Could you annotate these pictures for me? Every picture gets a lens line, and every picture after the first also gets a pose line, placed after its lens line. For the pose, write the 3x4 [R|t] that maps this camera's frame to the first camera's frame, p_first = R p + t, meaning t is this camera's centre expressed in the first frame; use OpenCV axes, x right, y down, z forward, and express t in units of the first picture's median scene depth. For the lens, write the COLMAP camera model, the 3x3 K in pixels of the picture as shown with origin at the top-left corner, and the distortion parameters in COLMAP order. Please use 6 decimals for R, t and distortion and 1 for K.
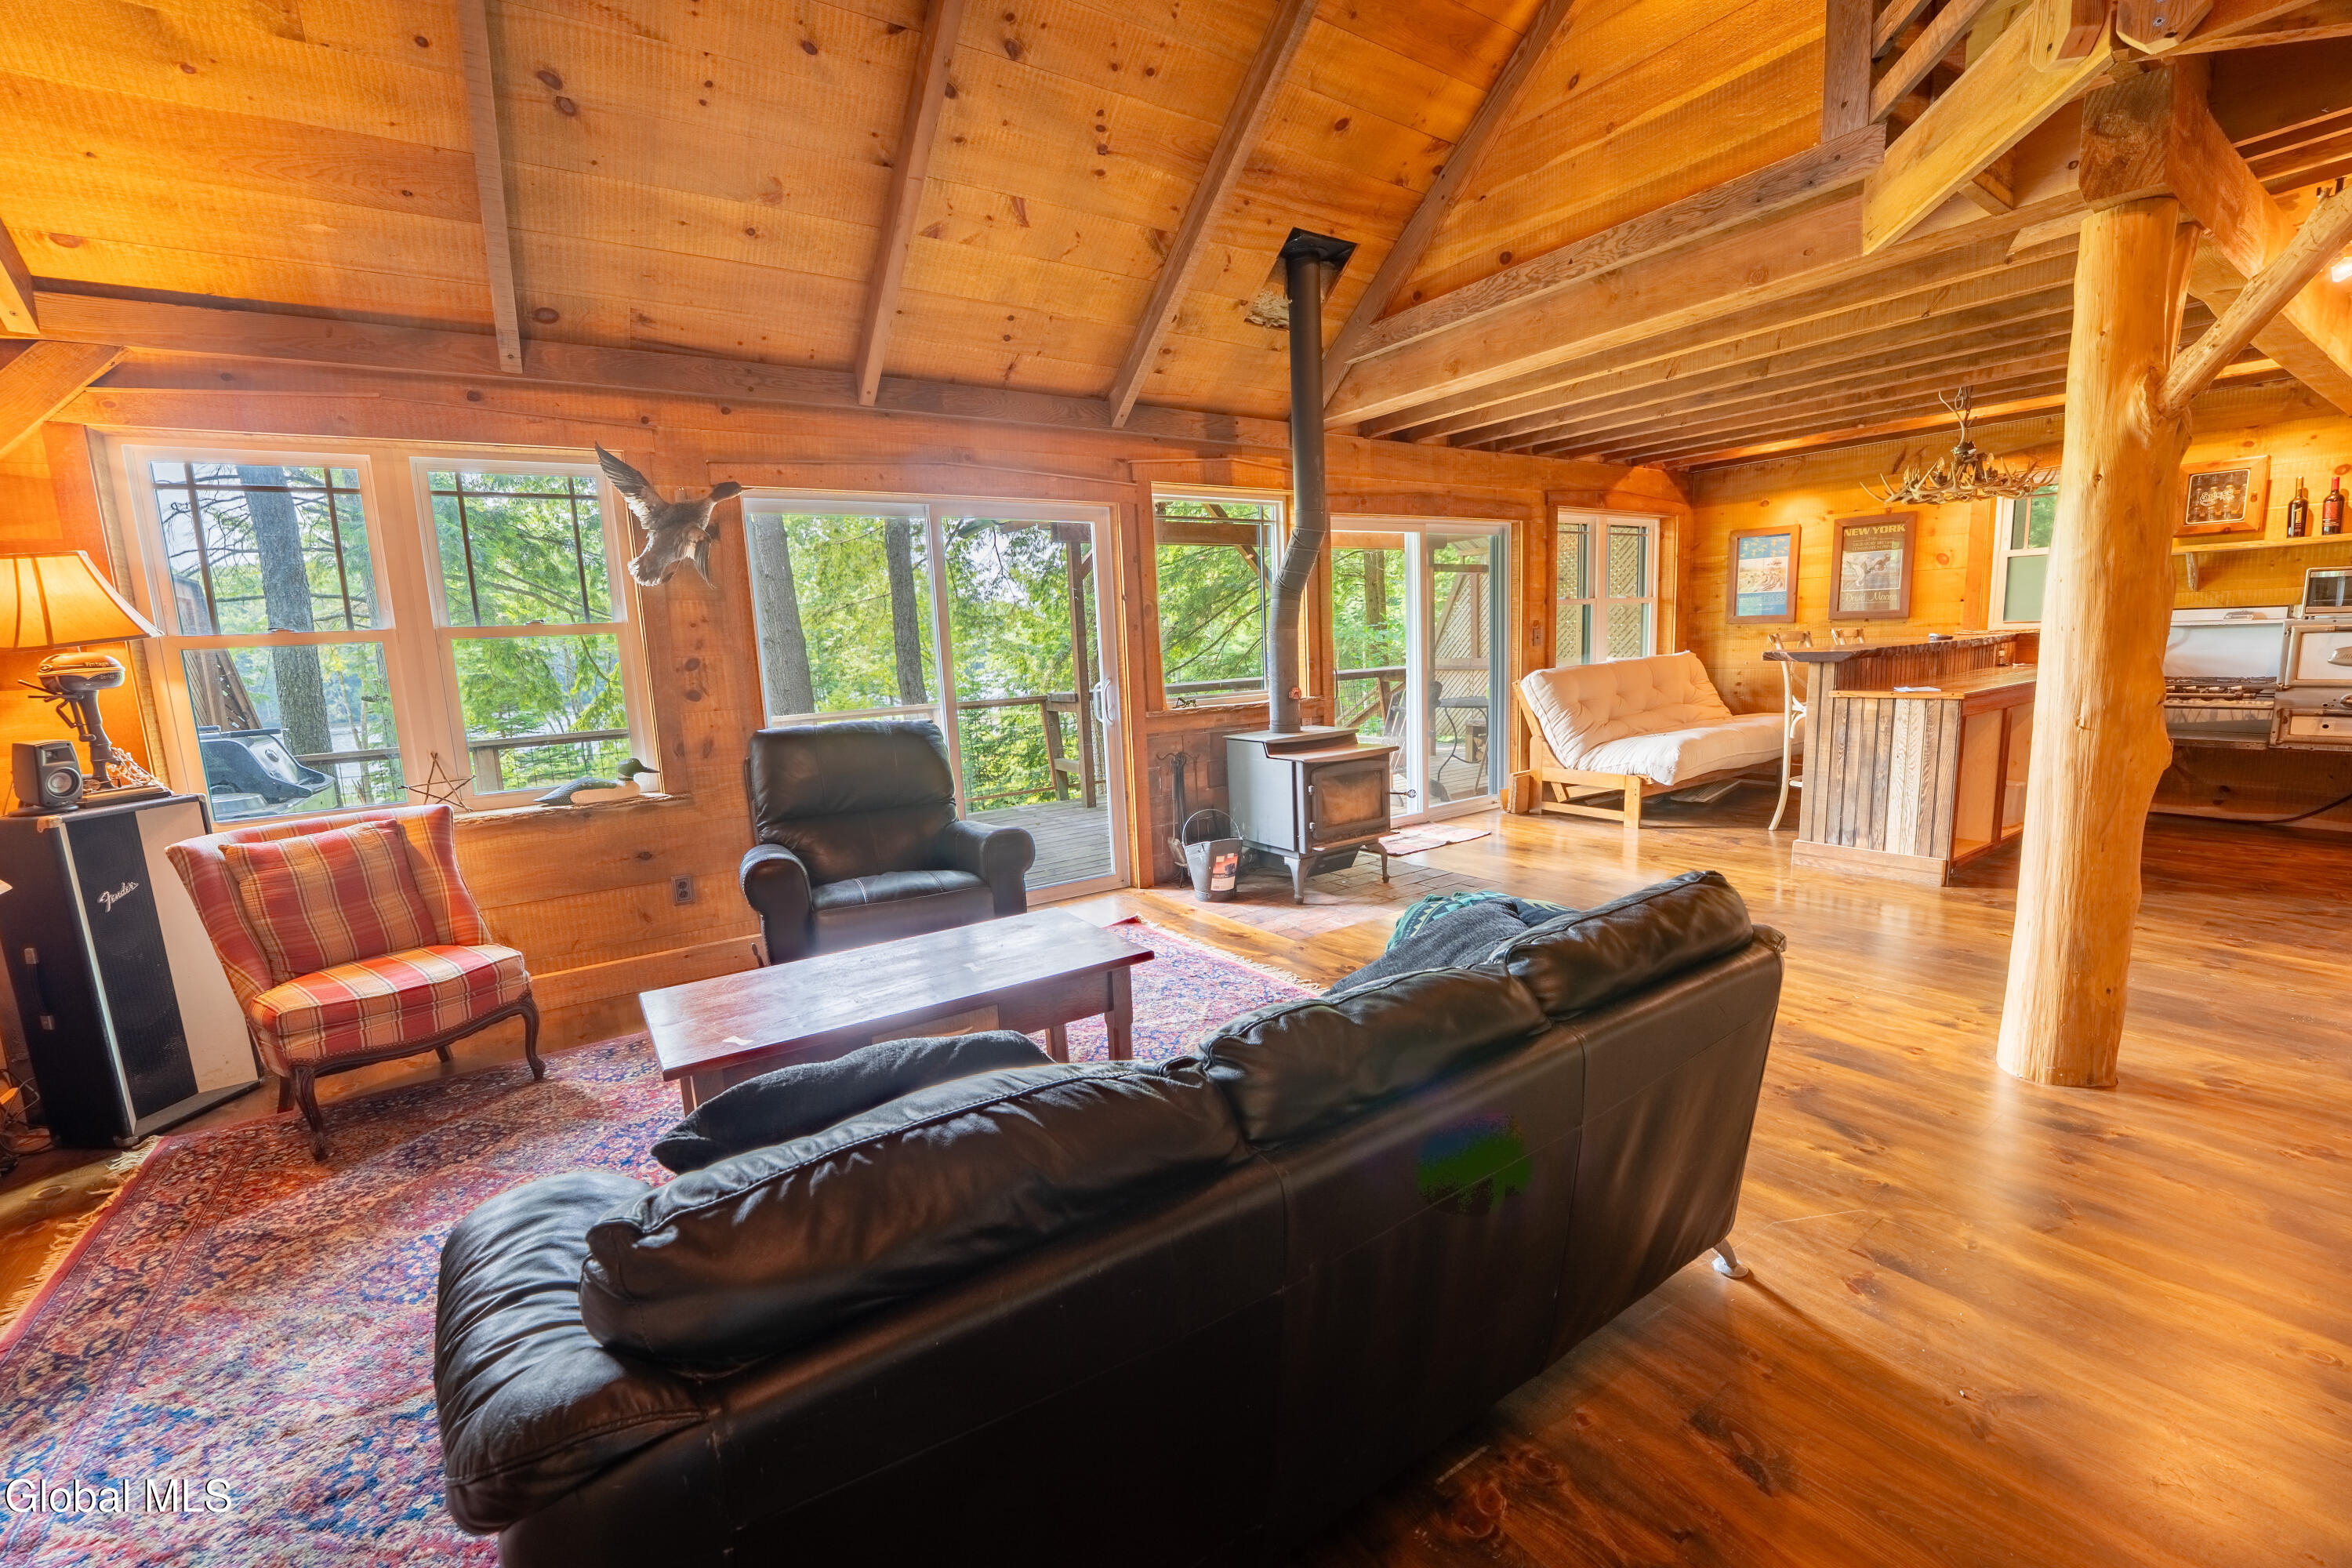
lens RADIAL K [[953.6, 0, 1174.9], [0, 953.6, 791.3], [0, 0, 1]] dist [-0.023420, 0.000541]
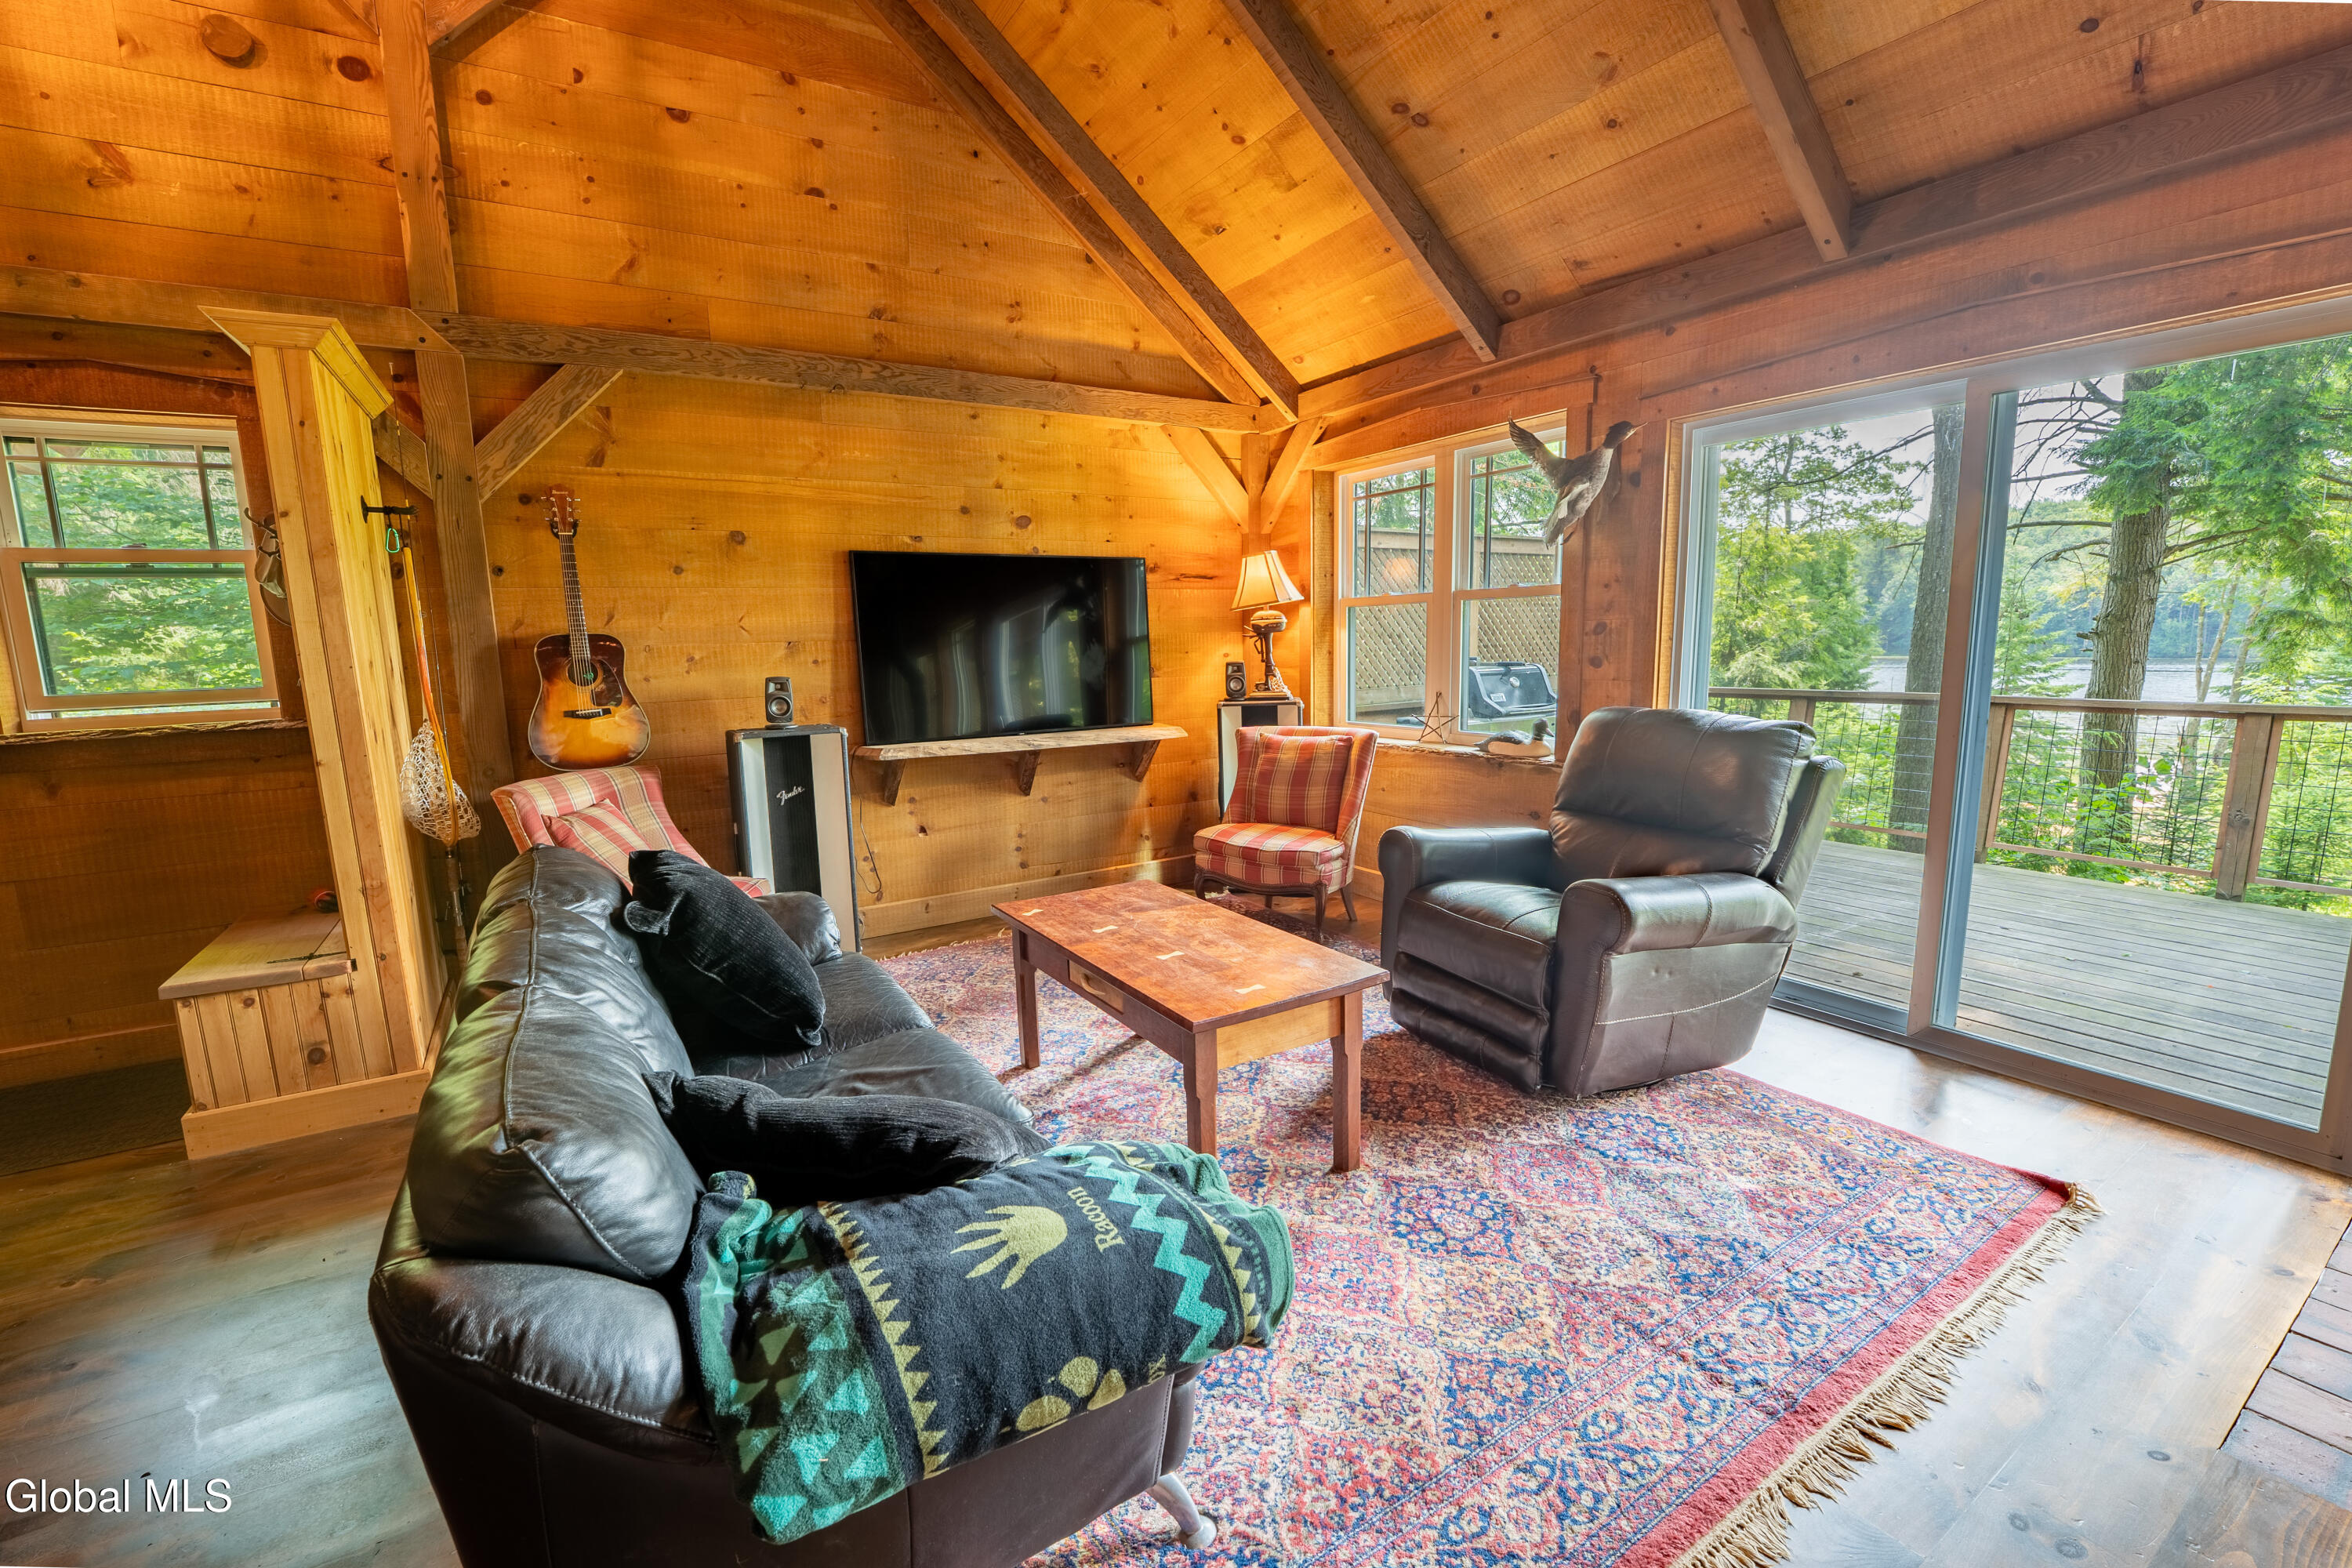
lens RADIAL K [[987.2, 0, 1168.3], [0, 987.2, 793.3], [0, 0, 1]] dist [-0.030694, 0.002989]
pose [[-0.032573, 0.200925, -0.979065, 0.411847], [-0.127320, 0.970770, 0.203459, -0.102501], [0.991327, 0.131282, -0.006039, 0.524690]]
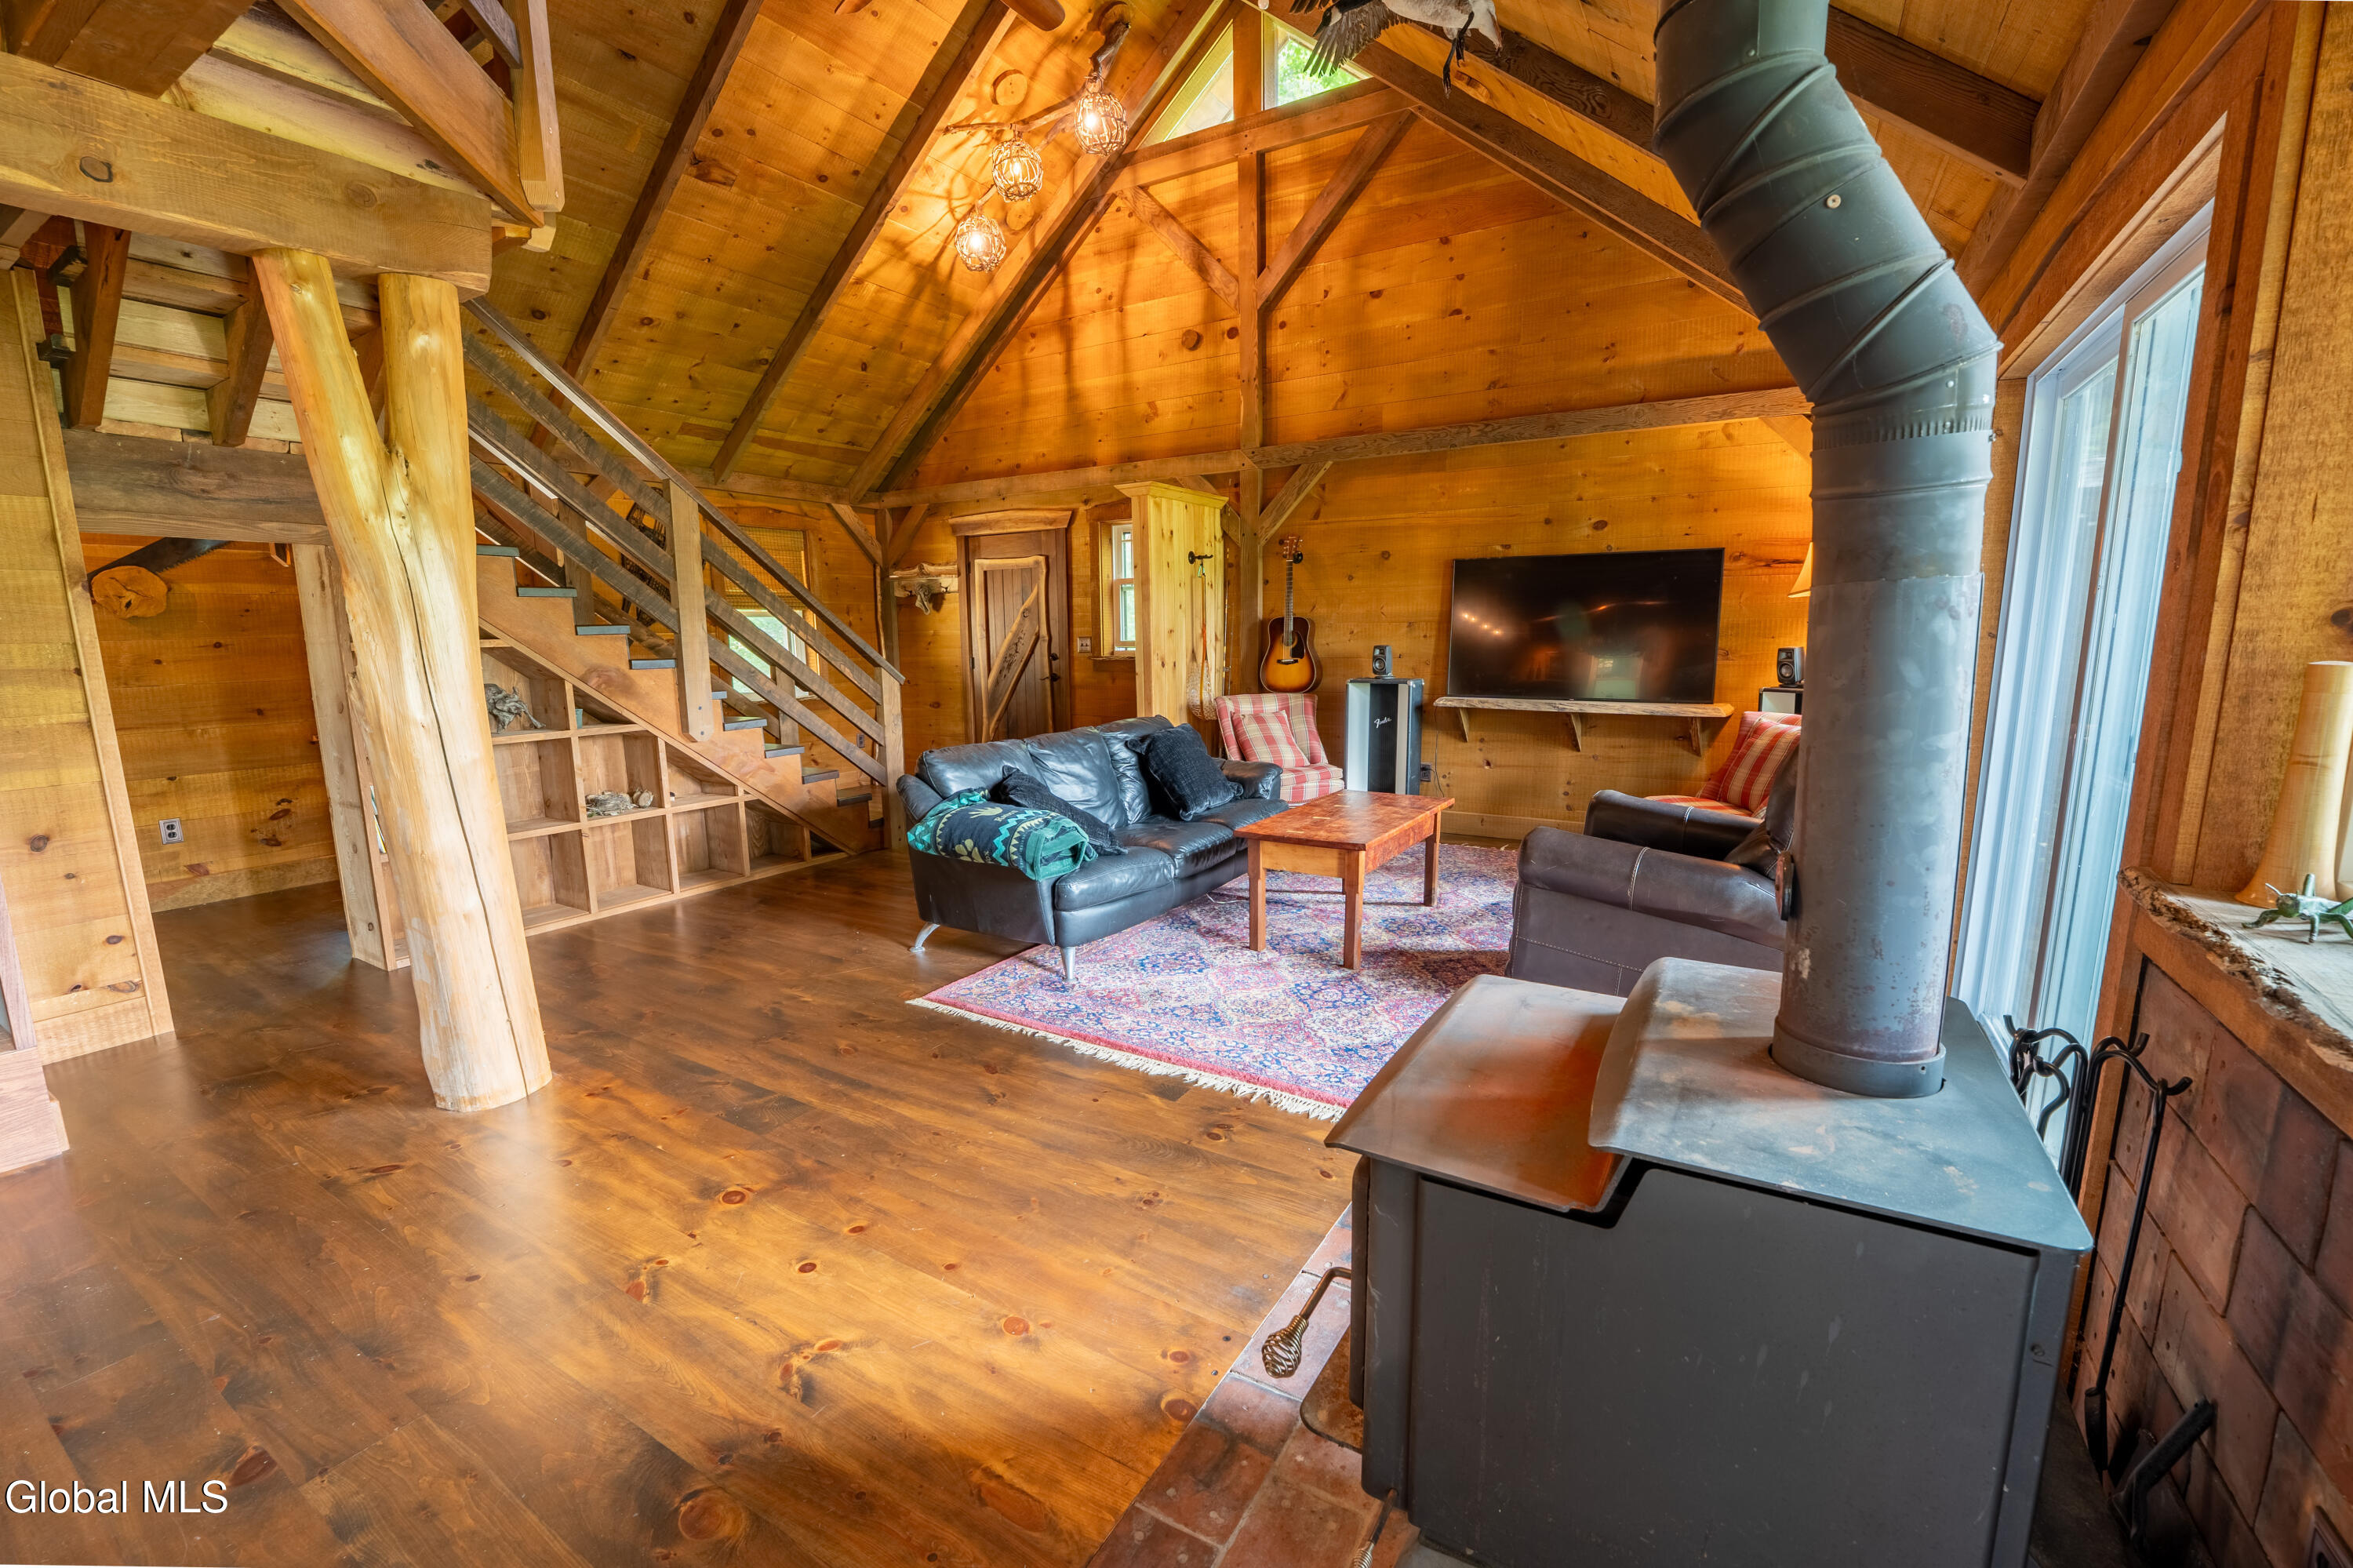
lens RADIAL K [[972.0, 0, 1168.9], [0, 972.0, 789.9], [0, 0, 1]] dist [-0.025264, 0.000092]
pose [[-0.906489, 0.124820, -0.403358, 0.381544], [-0.010000, 0.948690, 0.316049, -0.213524], [0.422111, 0.290529, -0.858729, 1.252611]]
